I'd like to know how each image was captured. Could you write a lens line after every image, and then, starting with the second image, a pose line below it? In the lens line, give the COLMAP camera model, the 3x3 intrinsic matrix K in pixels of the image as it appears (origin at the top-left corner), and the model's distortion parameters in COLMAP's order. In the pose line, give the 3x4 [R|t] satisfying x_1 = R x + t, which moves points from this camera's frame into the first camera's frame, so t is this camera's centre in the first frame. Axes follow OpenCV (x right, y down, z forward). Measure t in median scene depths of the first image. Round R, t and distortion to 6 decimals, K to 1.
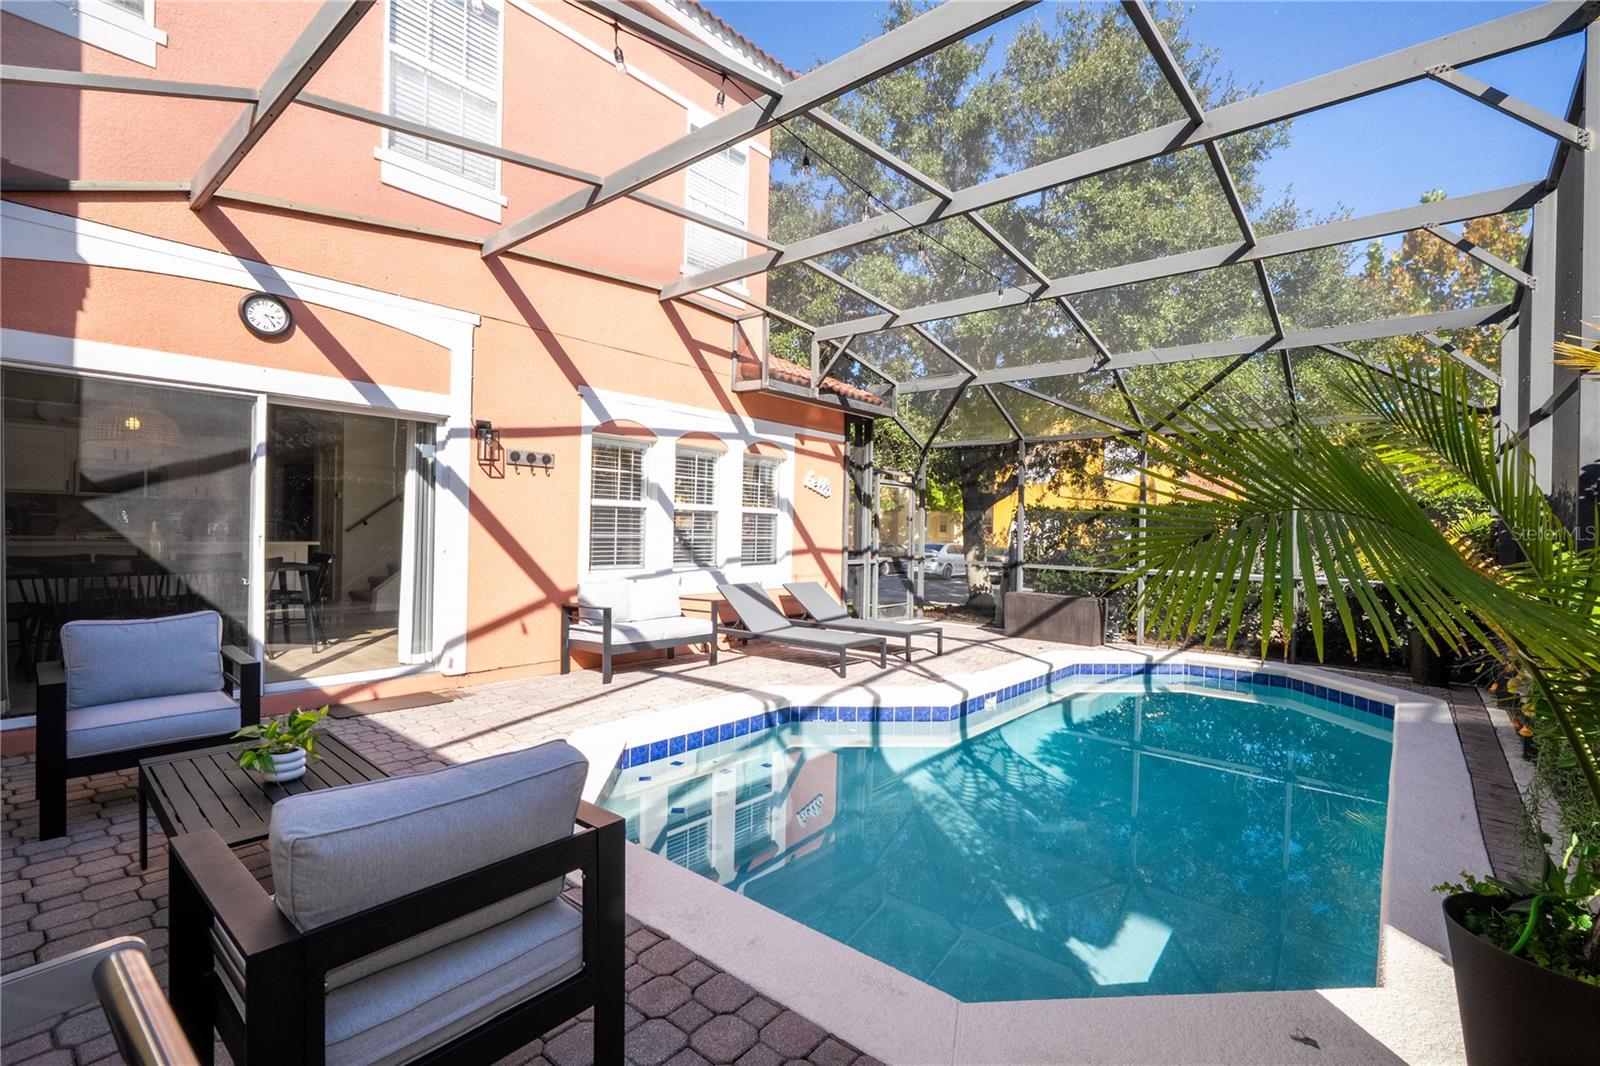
lens RADIAL K [[720.5, 0, 805.4], [0, 720.5, 532.5], [0, 0, 1]] dist [-0.003113, 0.002218]
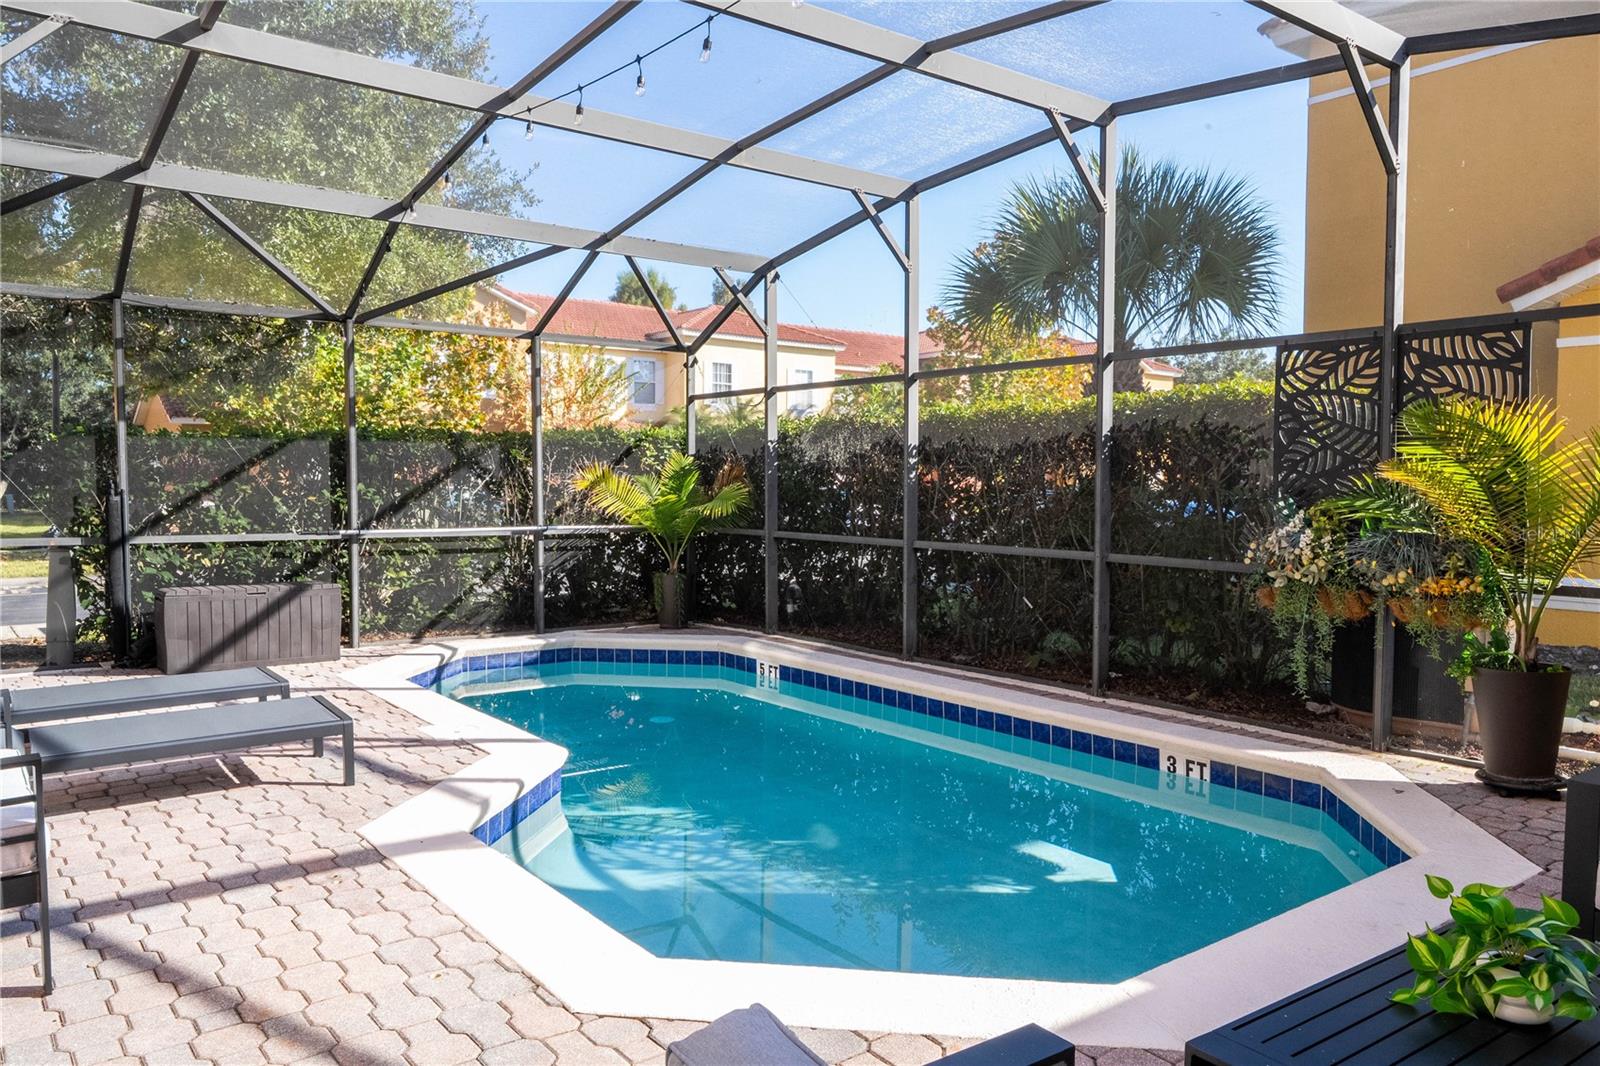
lens RADIAL K [[1125.3, 0, 792.1], [0, 1125.3, 535.5], [0, 0, 1]] dist [0.000359, 0.004602]
pose [[0.191247, -0.098273, 0.976610, -0.665908], [0.028902, 0.995108, 0.094475, -0.058694], [-0.981116, 0.010158, 0.193152, 0.540300]]
